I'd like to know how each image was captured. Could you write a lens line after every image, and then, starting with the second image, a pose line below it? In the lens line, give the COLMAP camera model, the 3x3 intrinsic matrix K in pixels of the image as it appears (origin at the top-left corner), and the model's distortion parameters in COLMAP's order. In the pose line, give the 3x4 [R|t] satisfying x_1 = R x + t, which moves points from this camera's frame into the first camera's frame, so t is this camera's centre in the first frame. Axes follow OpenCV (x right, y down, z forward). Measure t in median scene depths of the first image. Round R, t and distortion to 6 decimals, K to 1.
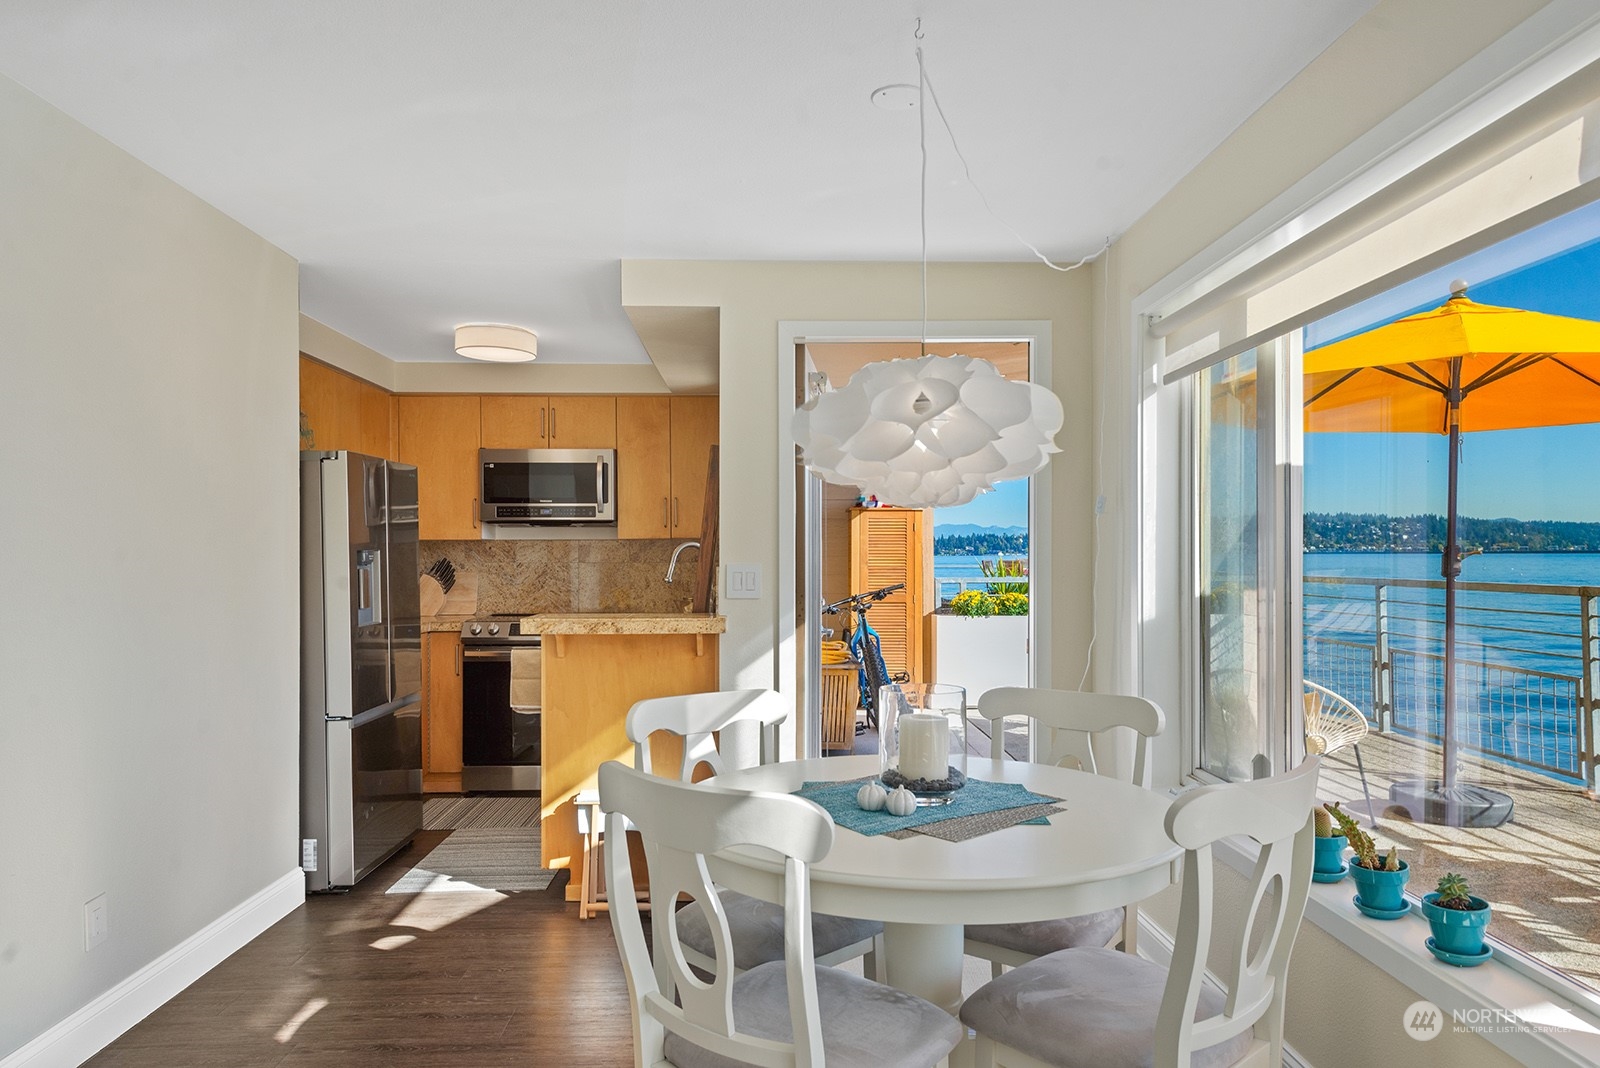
lens RADIAL K [[1050.1, 0, 806.5], [0, 1050.1, 553.0], [0, 0, 1]] dist [0.037666, -0.026338]
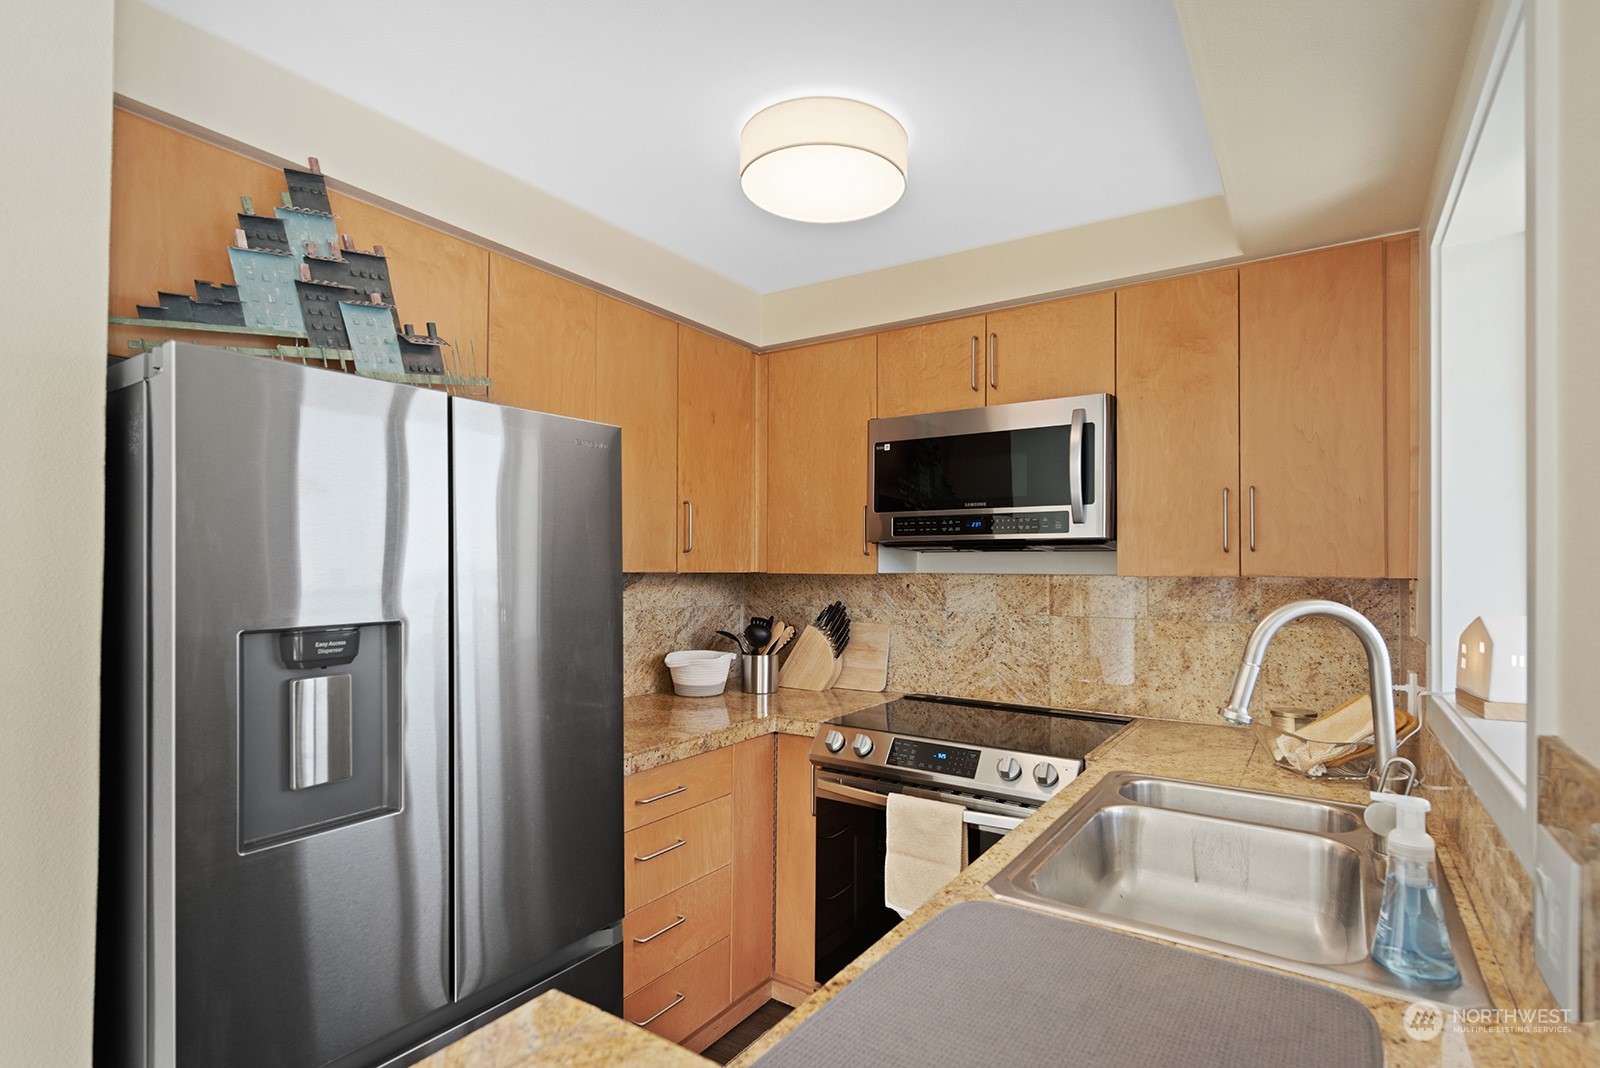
lens RADIAL K [[785.9, 0, 811.4], [0, 785.9, 547.8], [0, 0, 1]] dist [0.009919, -0.001843]
pose [[0.819837, -0.006615, -0.572559, -0.090700], [-0.006934, 0.999745, -0.021478, -0.018840], [0.572555, 0.021578, 0.819582, 0.655277]]
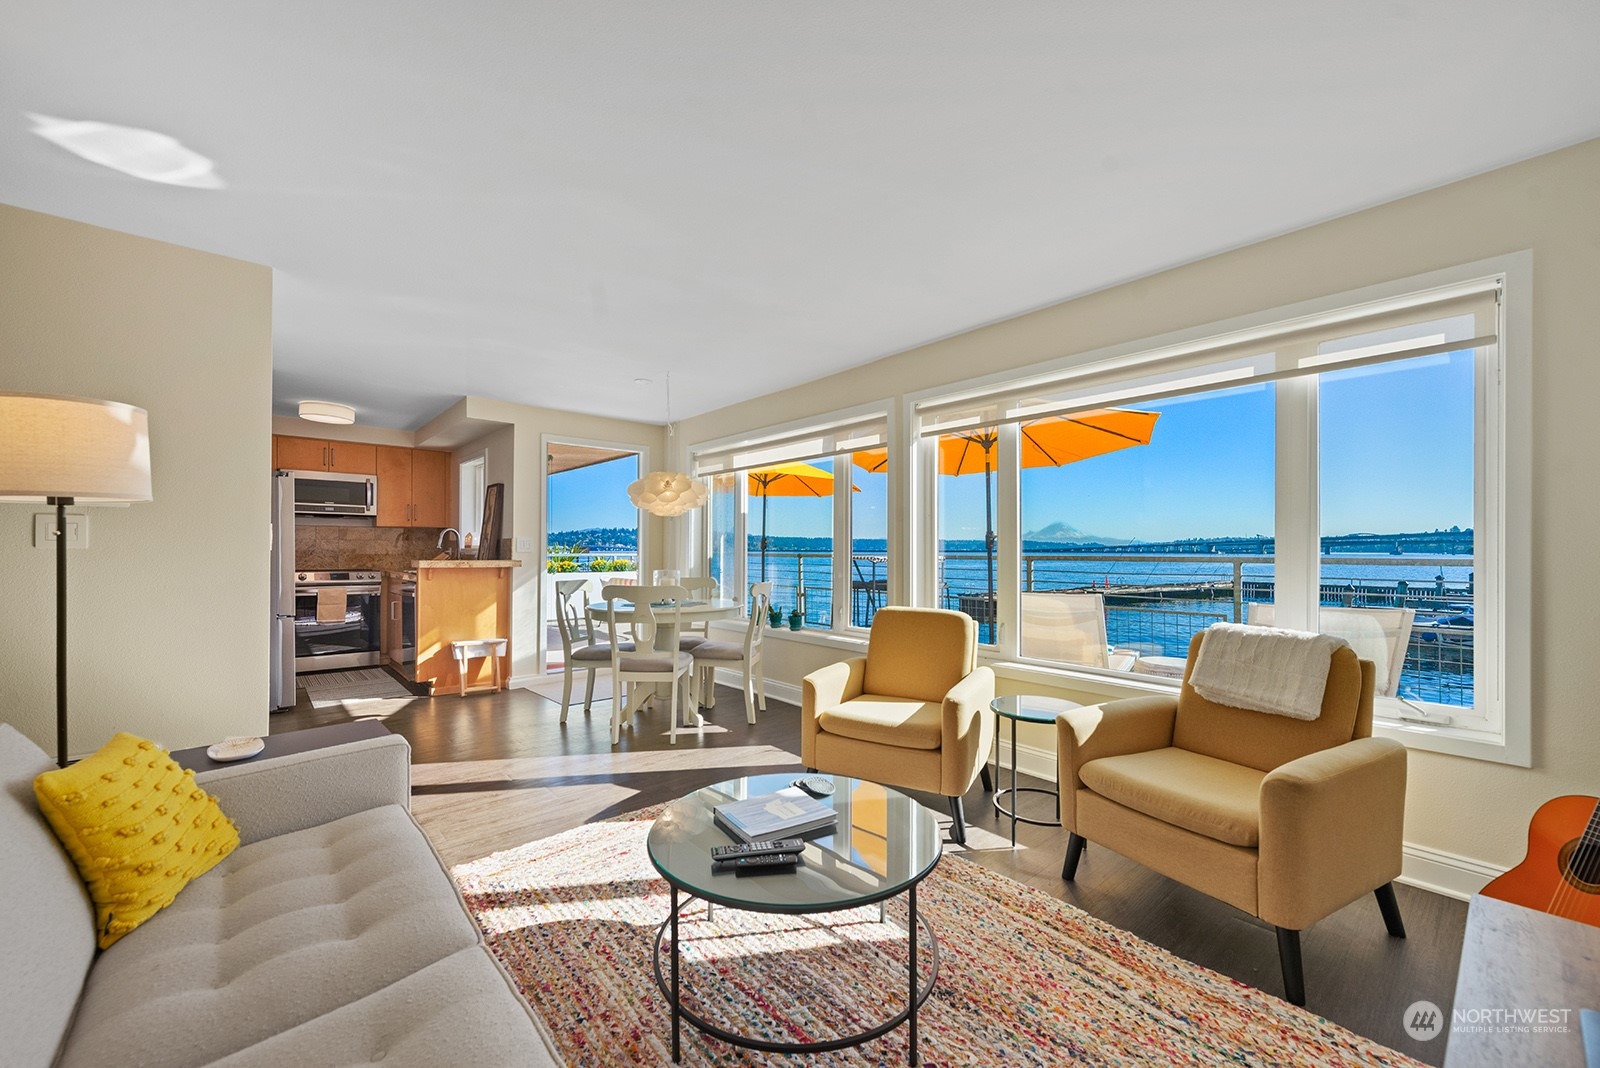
lens RADIAL K [[643.6, 0, 806.5], [0, 643.6, 553.8], [0, 0, 1]] dist [0.020852, -0.000793]
pose [[0.778757, 0.005162, 0.627305, -0.323843], [-0.008531, 0.999961, 0.002361, 0.026853], [-0.627268, -0.007190, 0.778770, -0.340291]]
